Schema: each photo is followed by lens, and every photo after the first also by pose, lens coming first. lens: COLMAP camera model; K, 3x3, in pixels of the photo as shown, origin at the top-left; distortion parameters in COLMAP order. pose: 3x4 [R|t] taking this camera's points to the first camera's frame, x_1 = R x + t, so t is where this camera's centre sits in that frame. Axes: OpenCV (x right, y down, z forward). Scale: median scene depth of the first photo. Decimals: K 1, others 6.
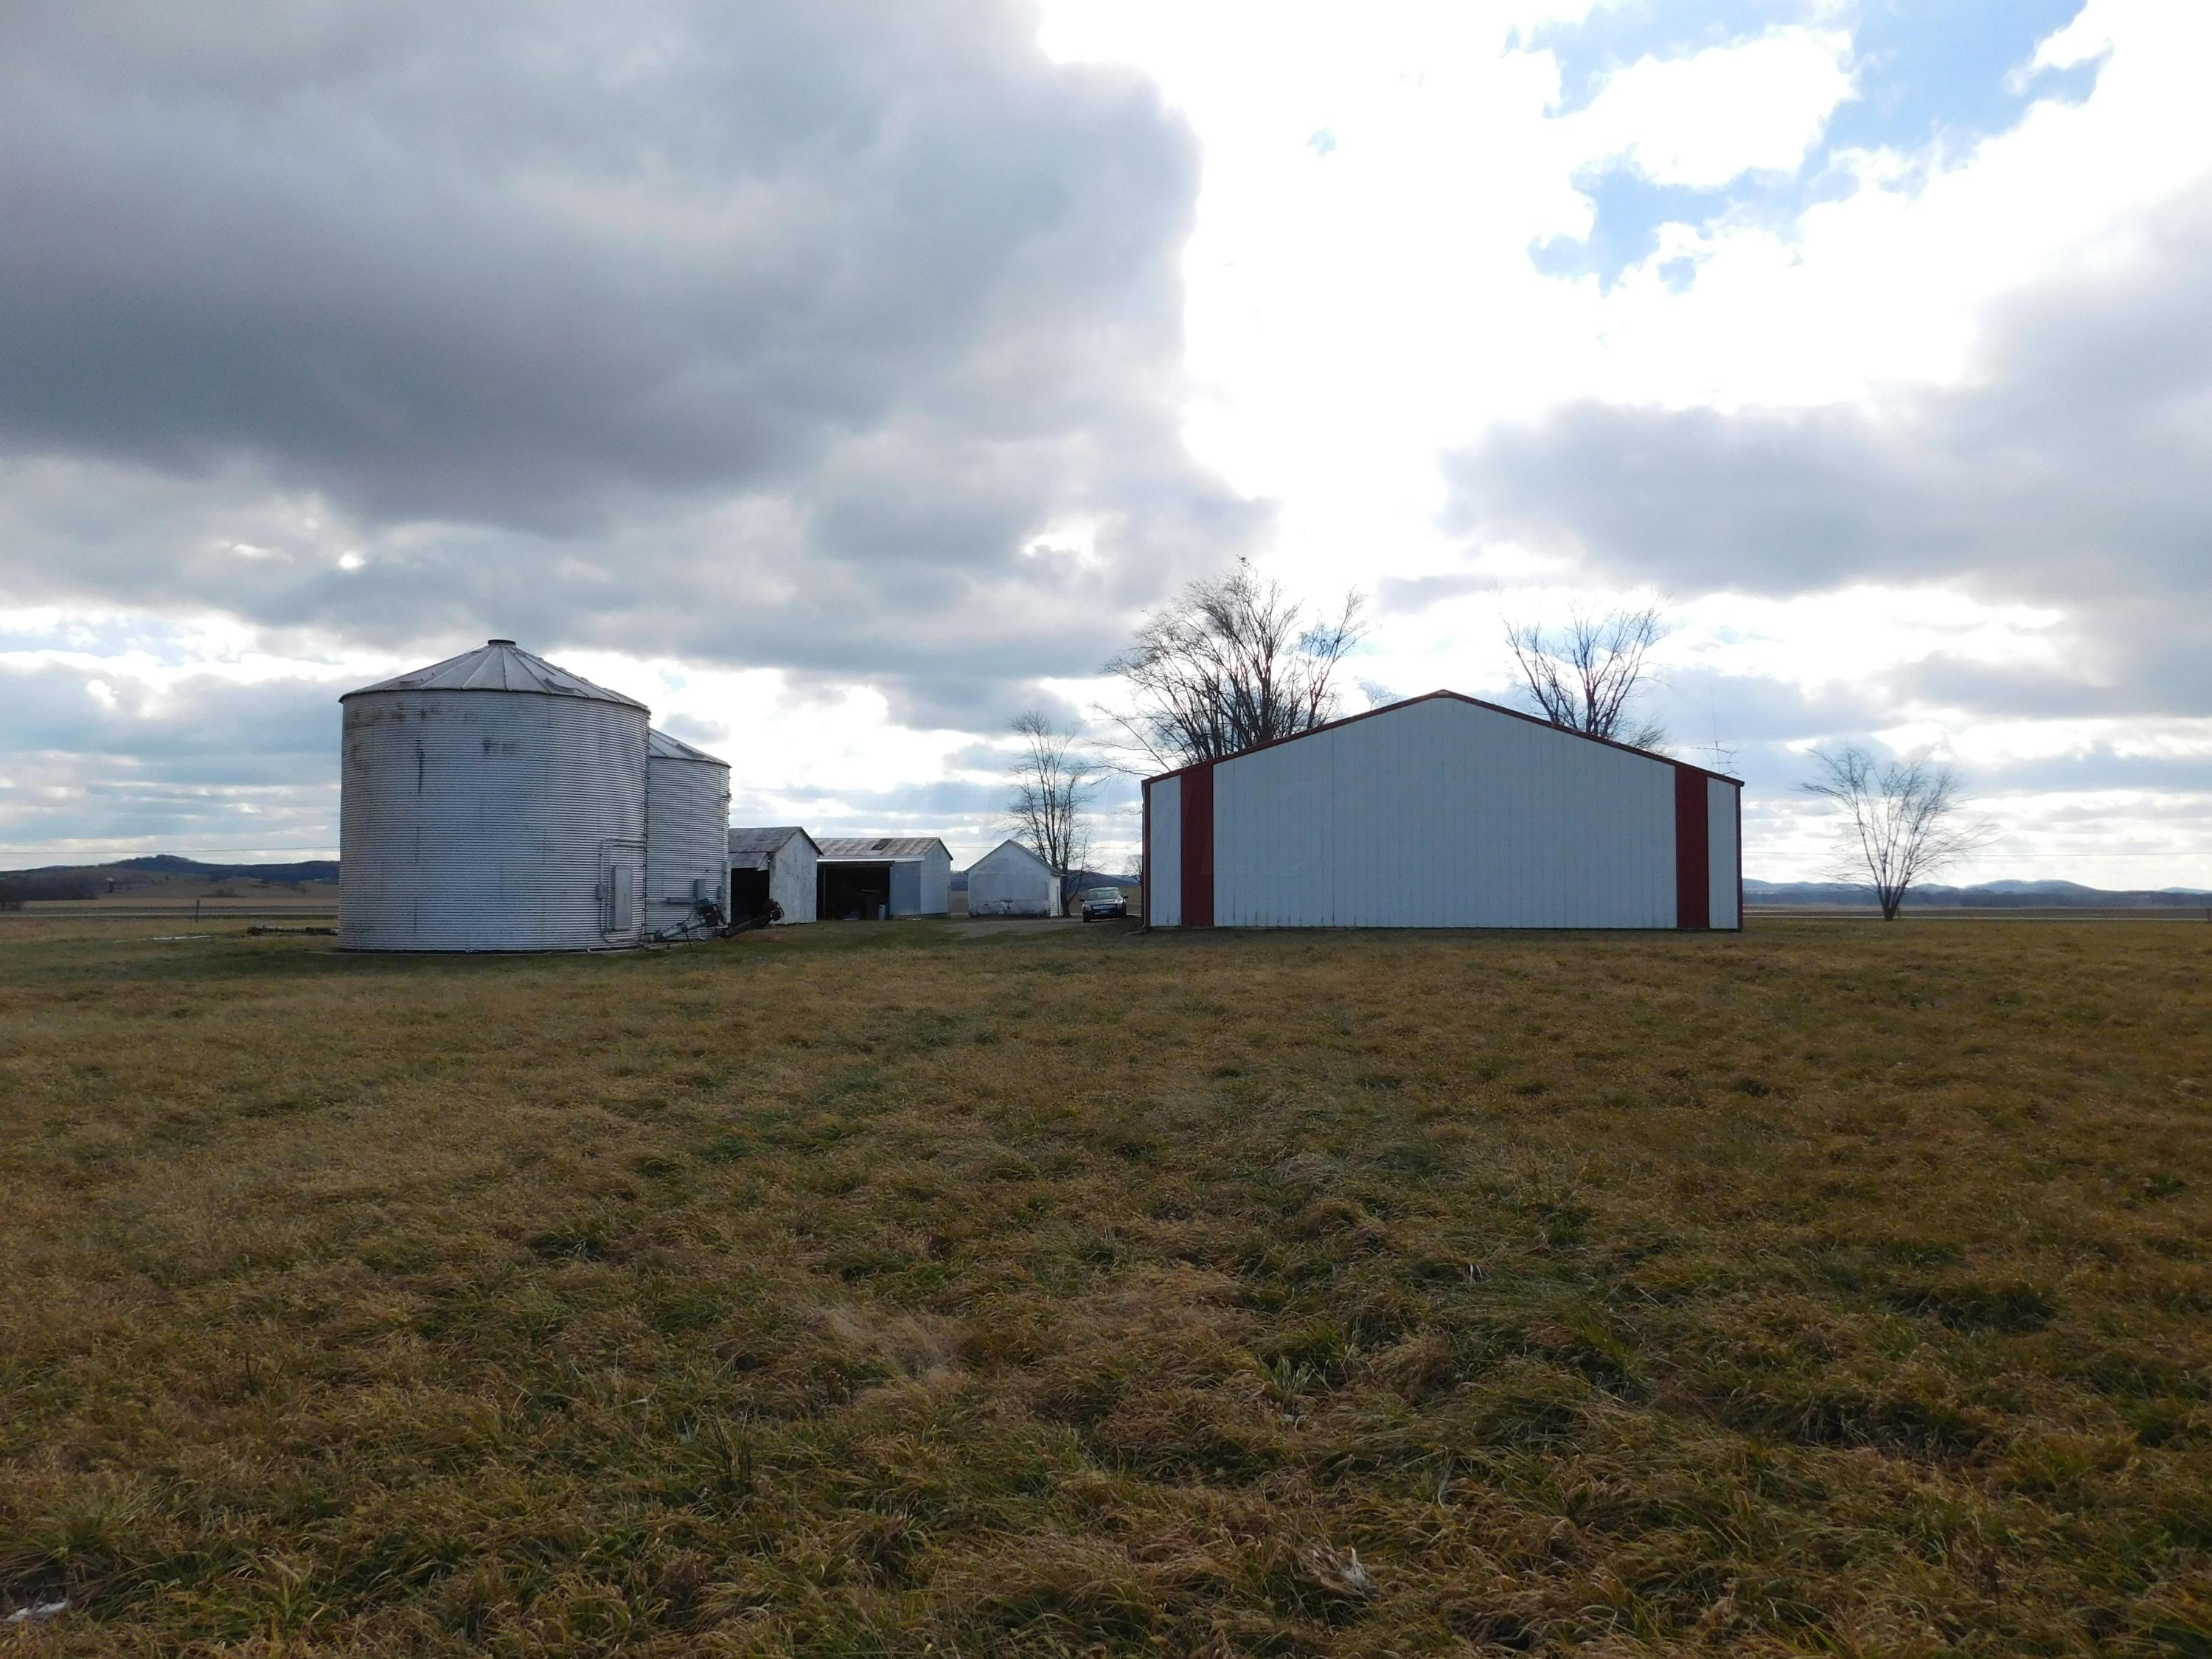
lens RADIAL K [[1444.2, 0, 1106.0], [0, 1444.2, 829.5], [0, 0, 1]] dist [-0.023991, 0.000558]
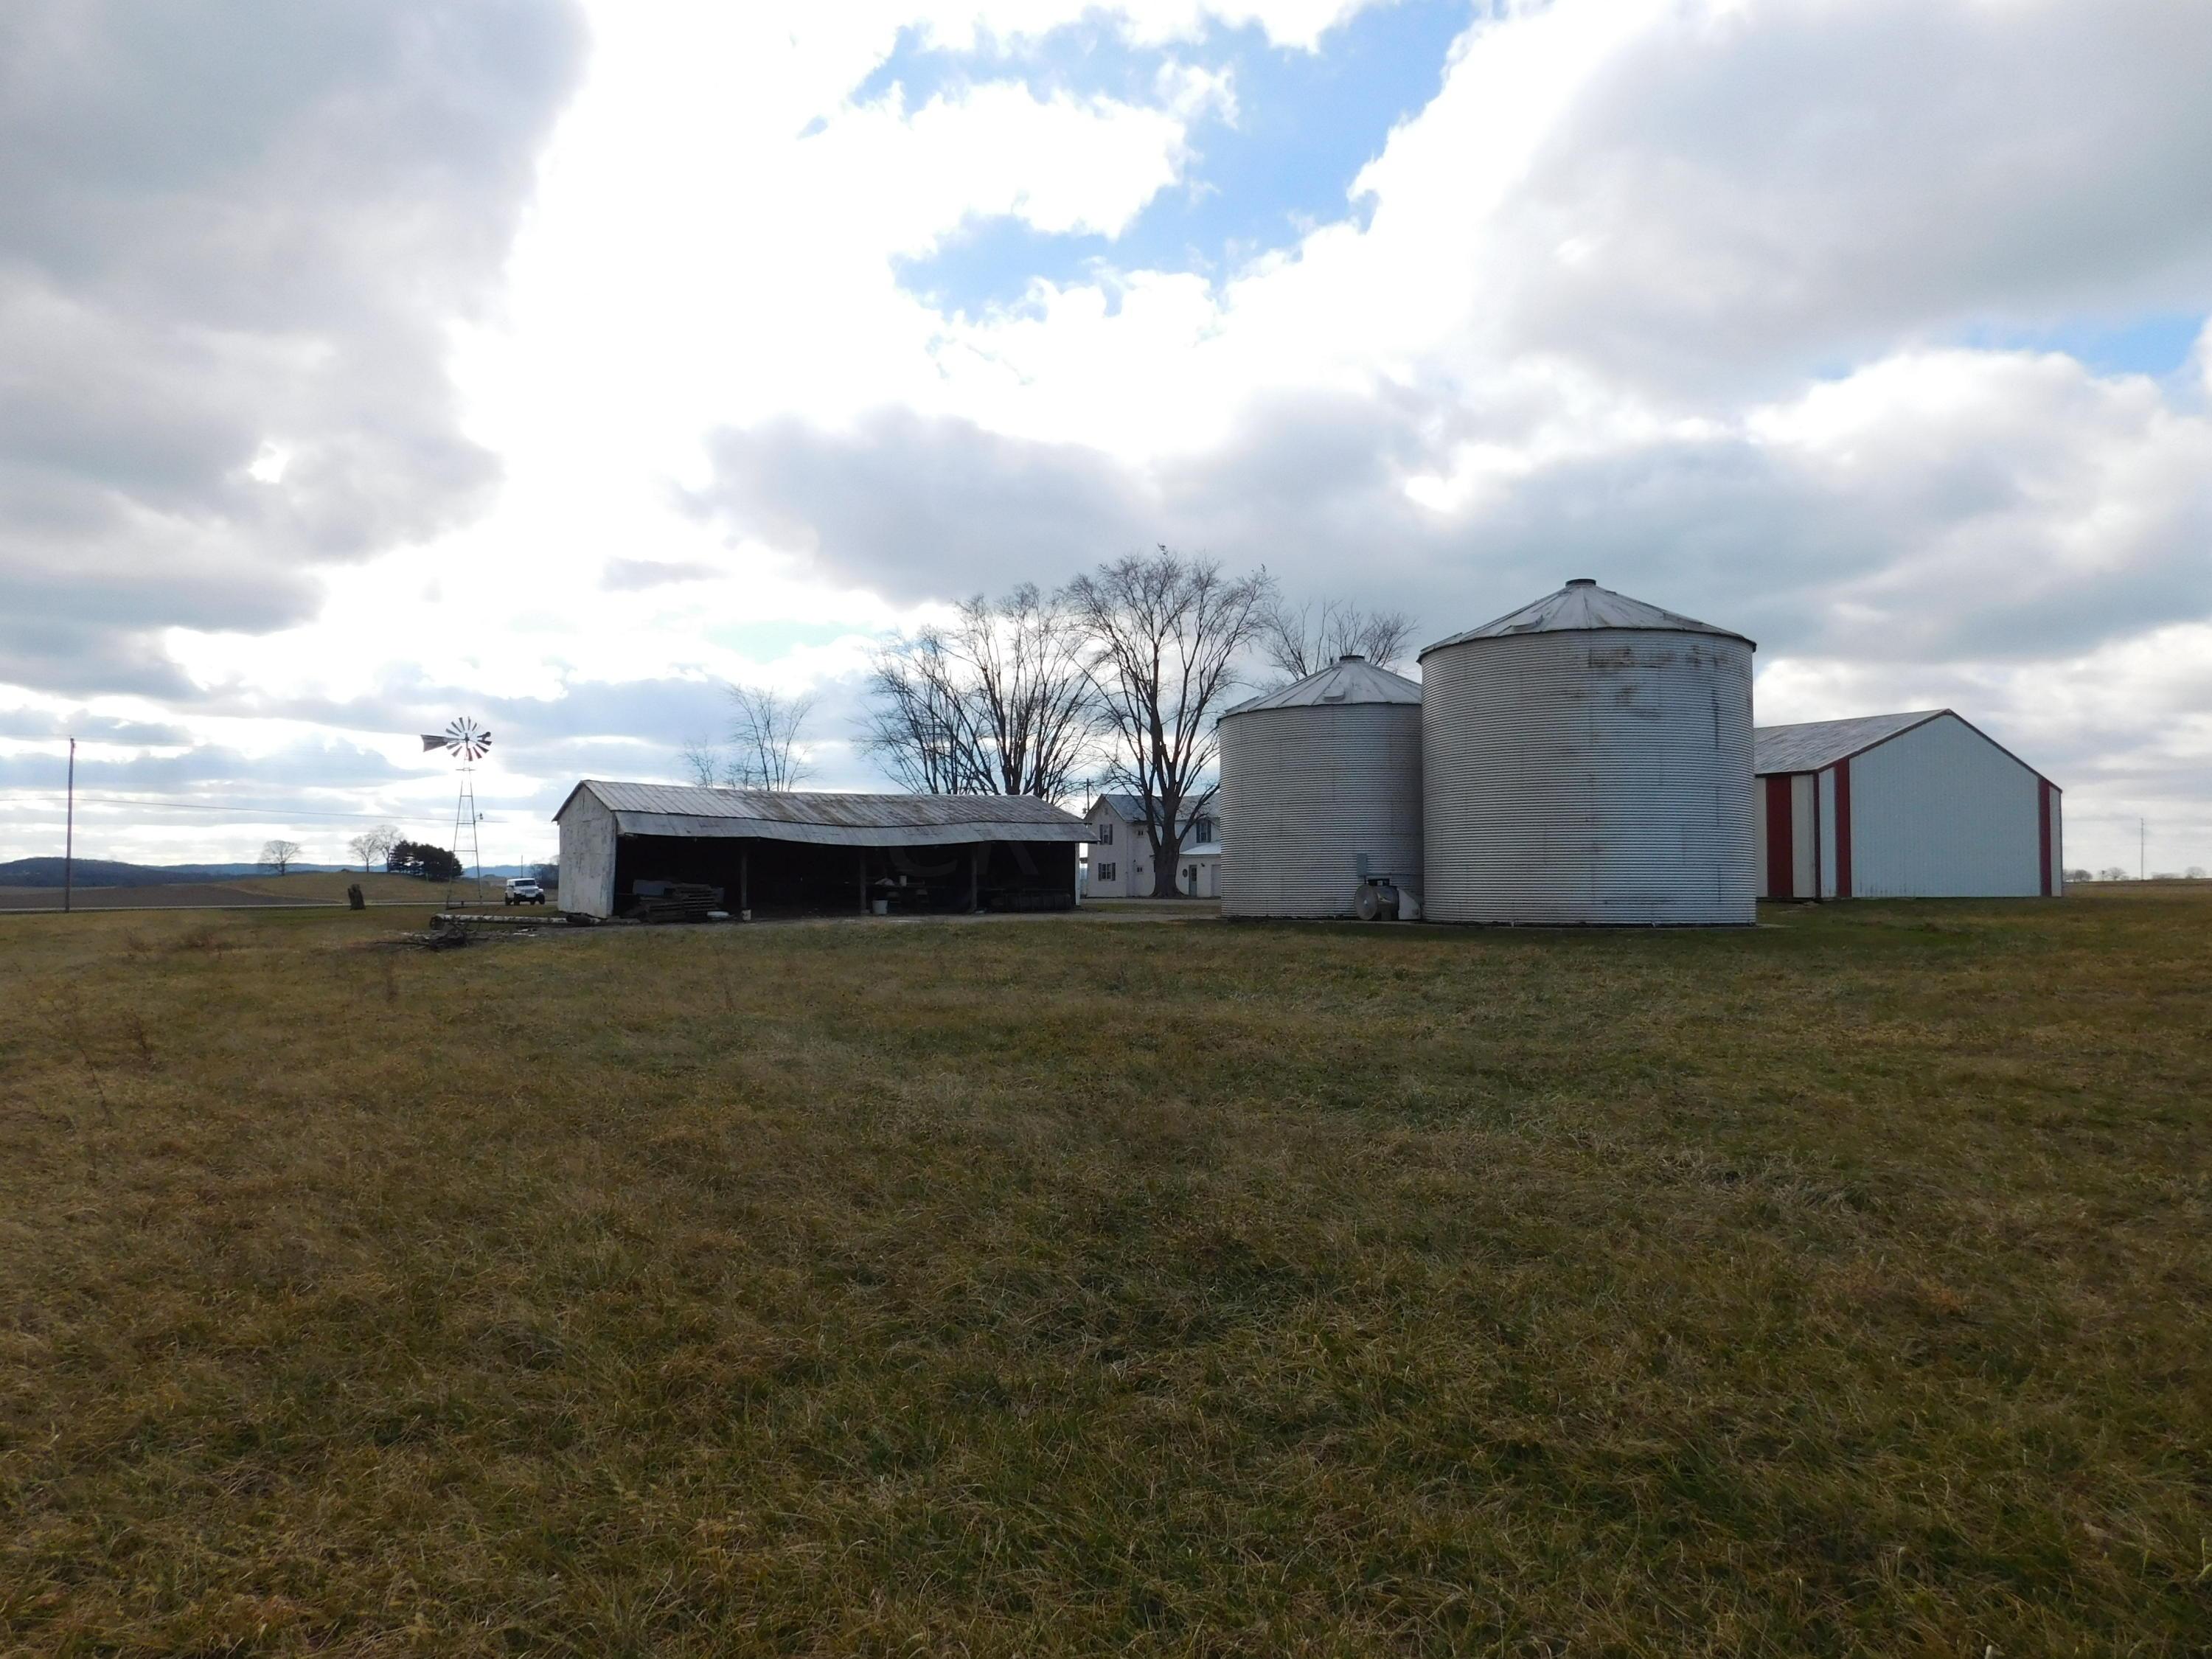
lens RADIAL K [[1444.2, 0, 1106.0], [0, 1444.2, 829.5], [0, 0, 1]] dist [-0.023991, 0.000558]
pose [[0.843304, 0.017642, 0.537147, -0.137261], [-0.022262, 0.999750, 0.002113, 0.003062], [-0.536976, -0.013740, 0.843486, 0.050963]]
